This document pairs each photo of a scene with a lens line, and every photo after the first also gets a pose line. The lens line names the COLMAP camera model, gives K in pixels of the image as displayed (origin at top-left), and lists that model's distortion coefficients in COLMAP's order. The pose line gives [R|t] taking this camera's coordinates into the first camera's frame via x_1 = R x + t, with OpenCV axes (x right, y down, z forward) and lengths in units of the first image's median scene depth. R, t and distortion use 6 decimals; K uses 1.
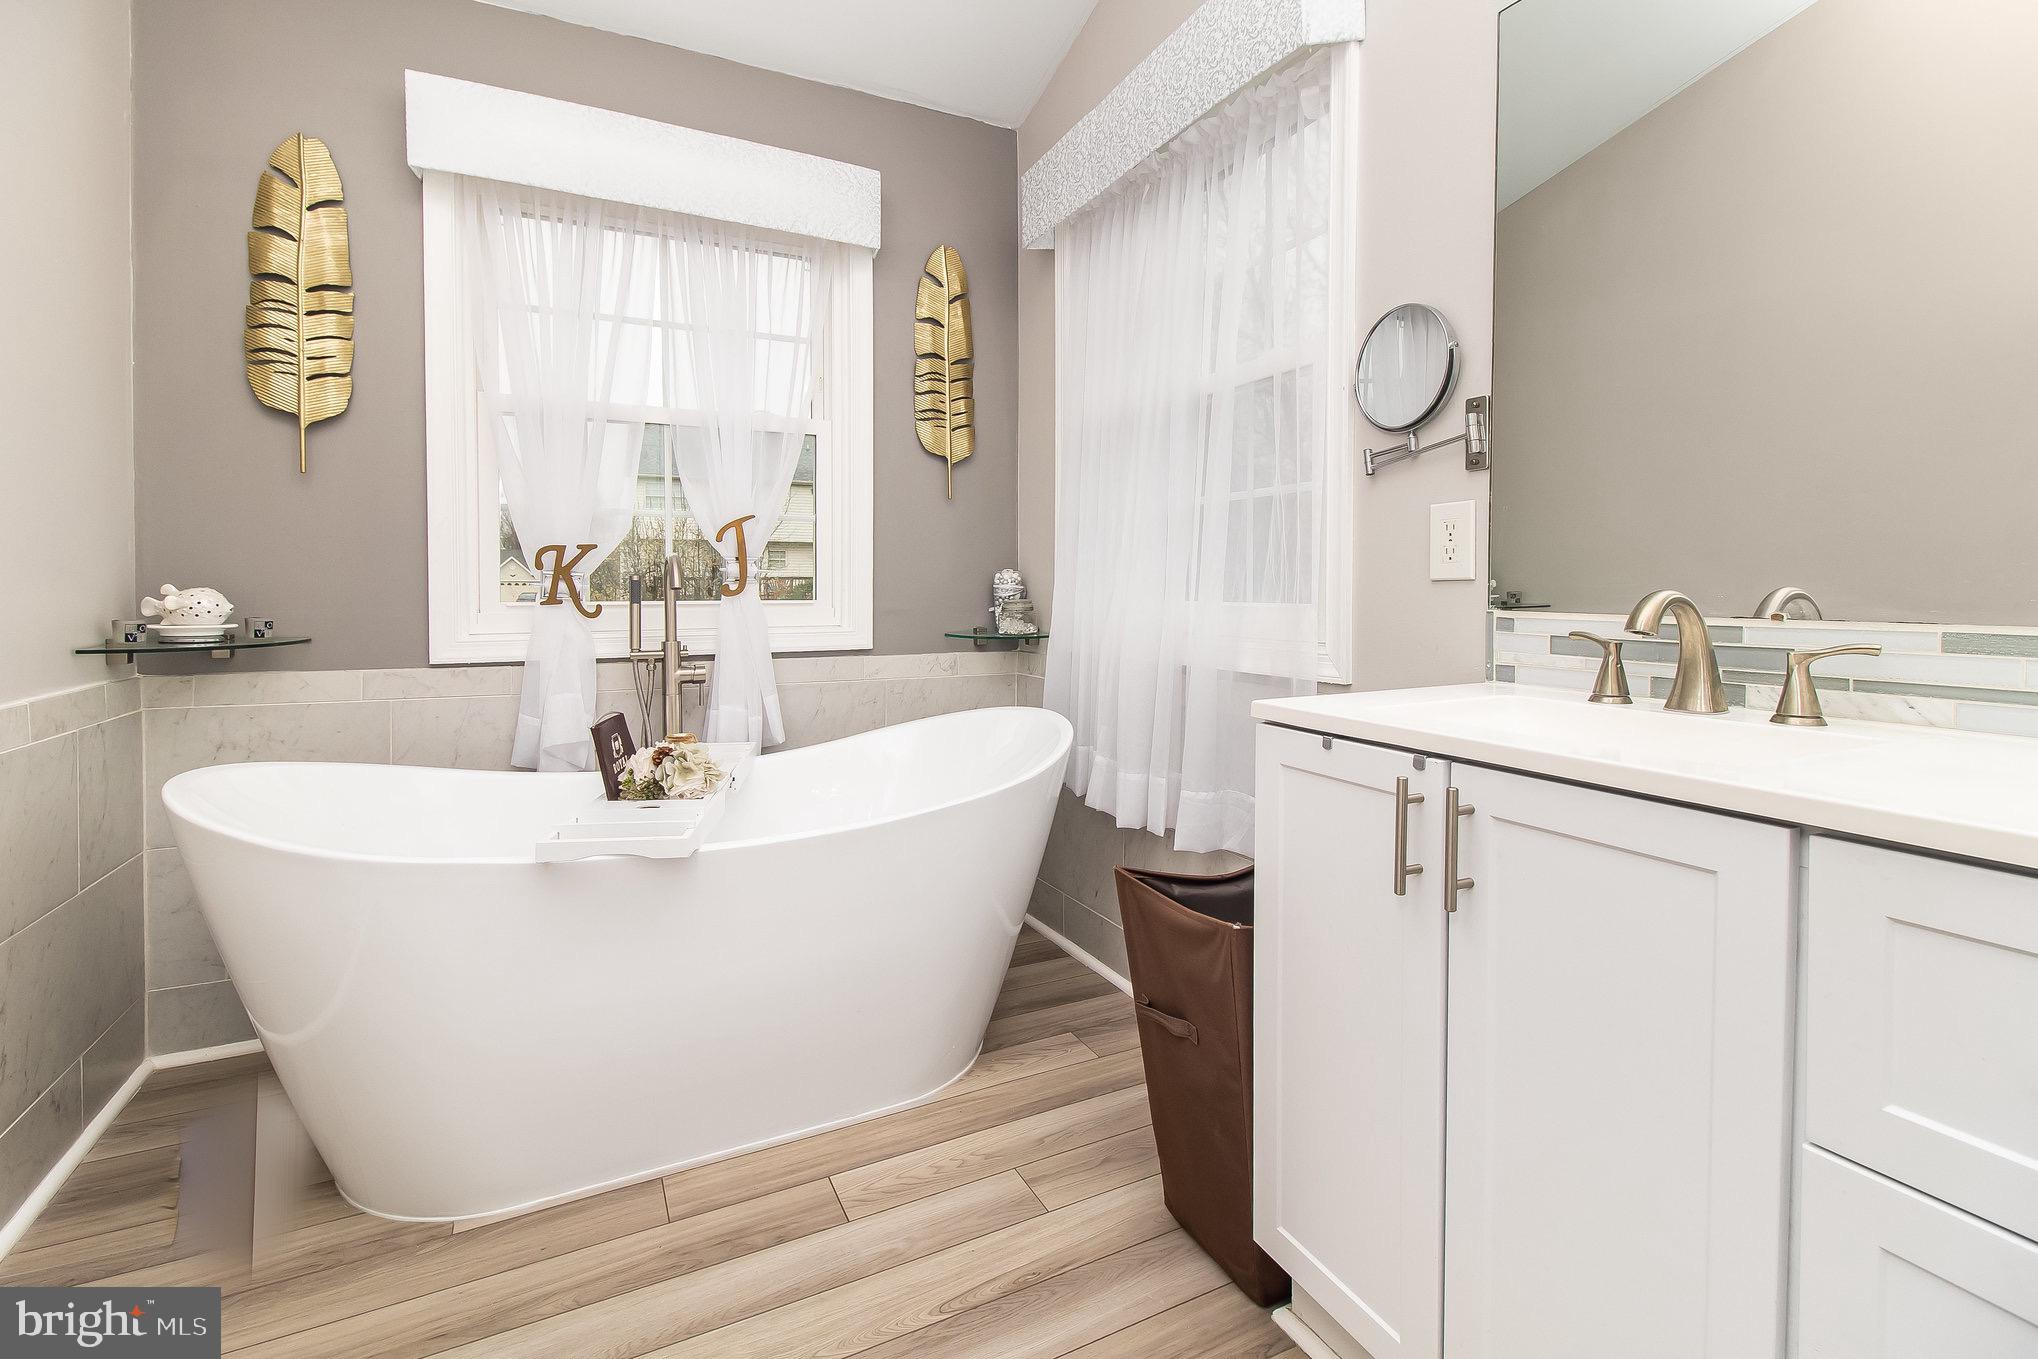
lens RADIAL K [[920.0, 0, 1021.2], [0, 920.0, 679.3], [0, 0, 1]] dist [0.001157, 0.000070]
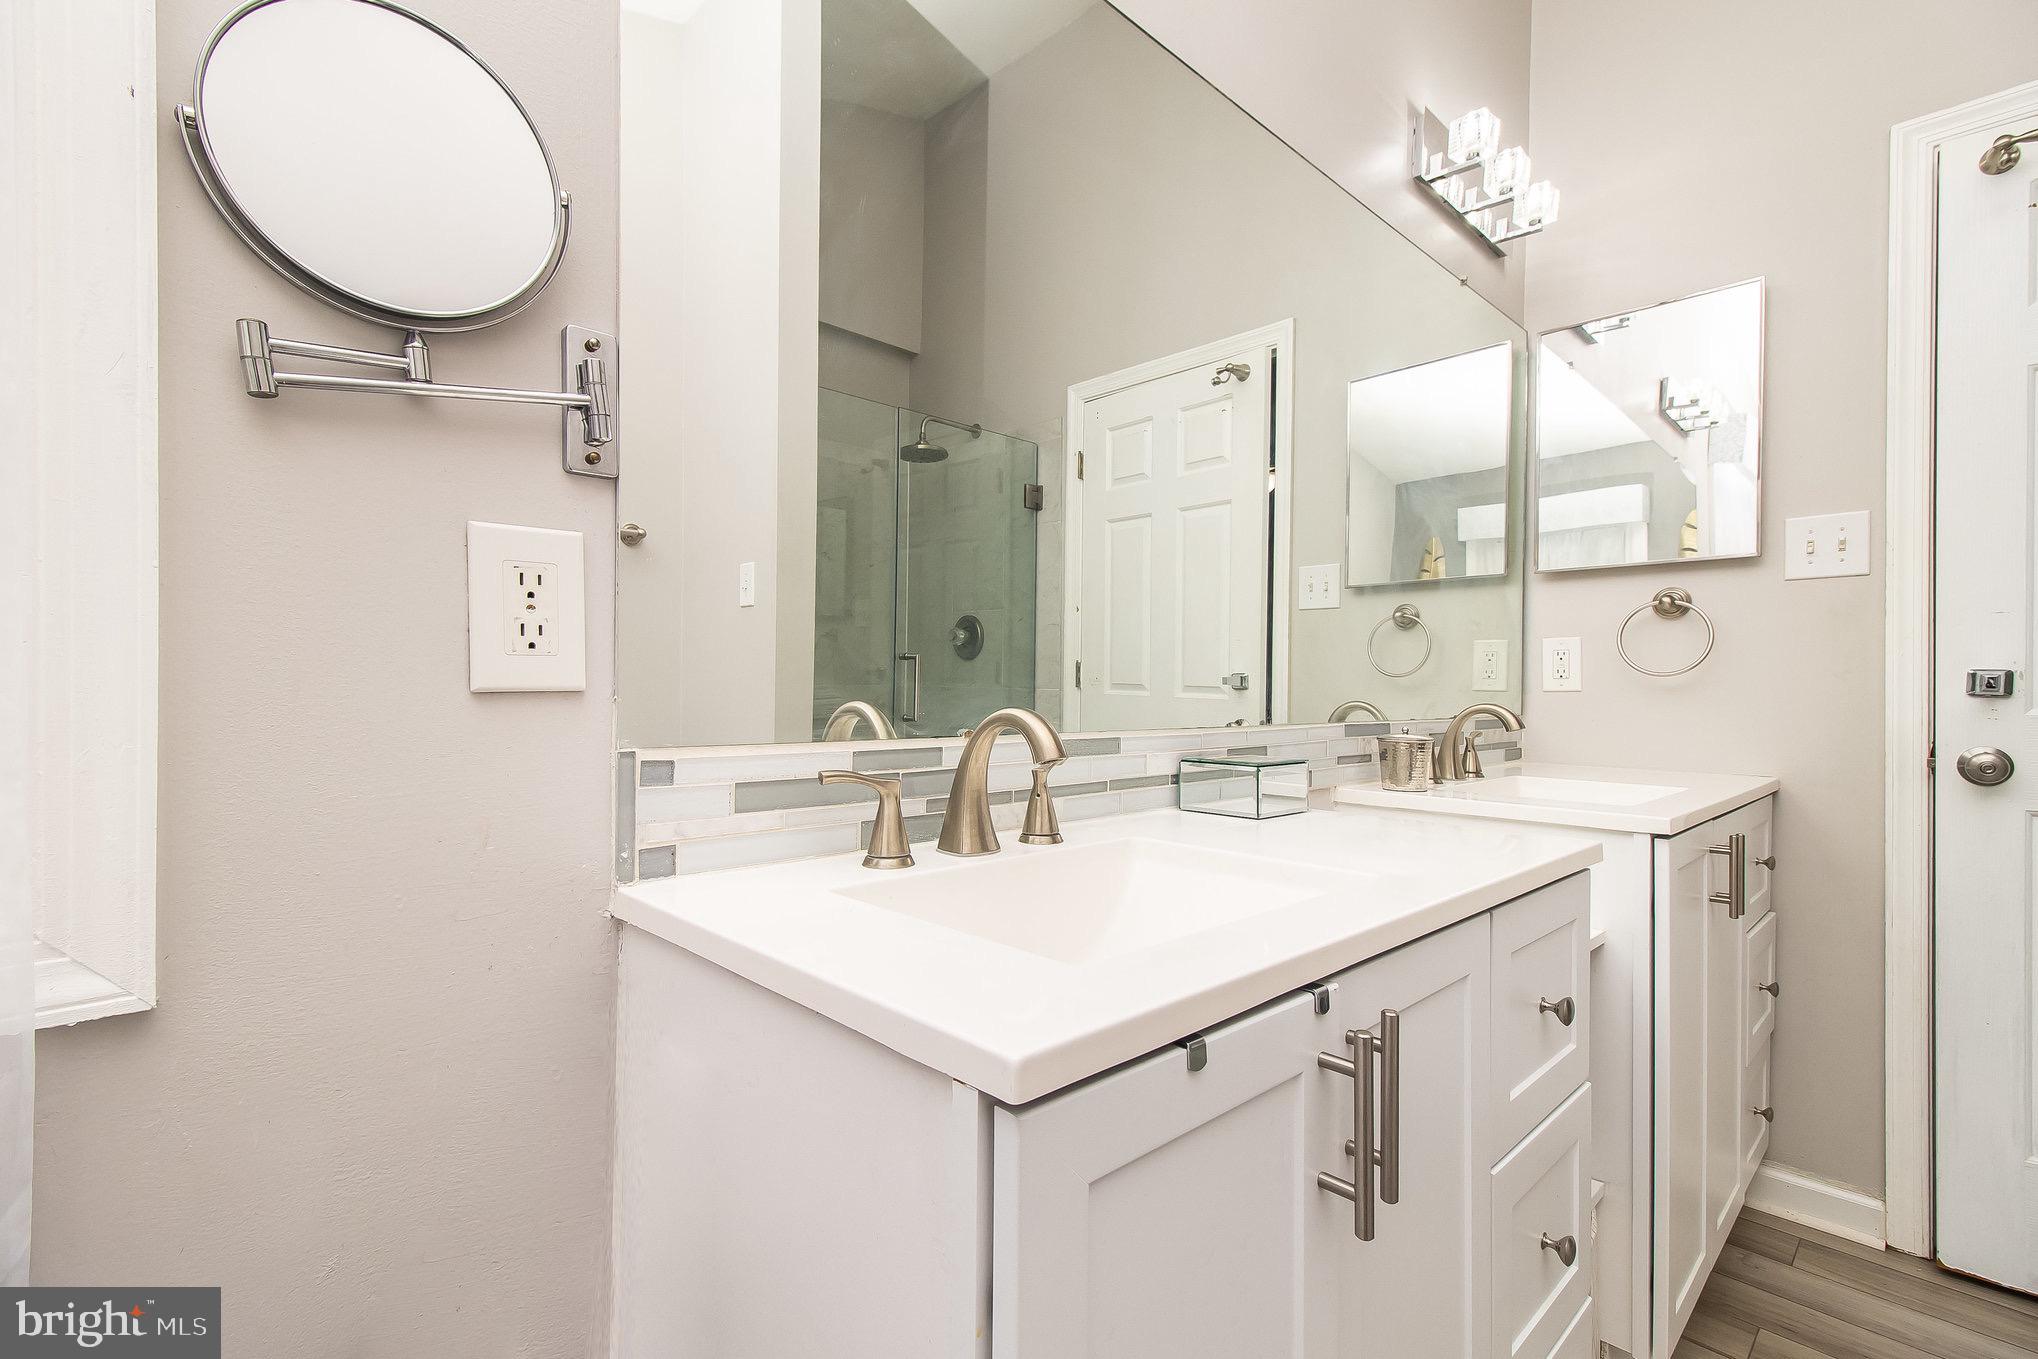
lens RADIAL K [[920.0, 0, 1020.2], [0, 920.0, 691.7], [0, 0, 1]] dist [0.001157, 0.000070]
pose [[-0.288802, 0.009222, 0.957345, -0.061565], [0.102128, 0.994545, 0.021229, -0.097597], [-0.951926, 0.103902, -0.288168, 0.951376]]
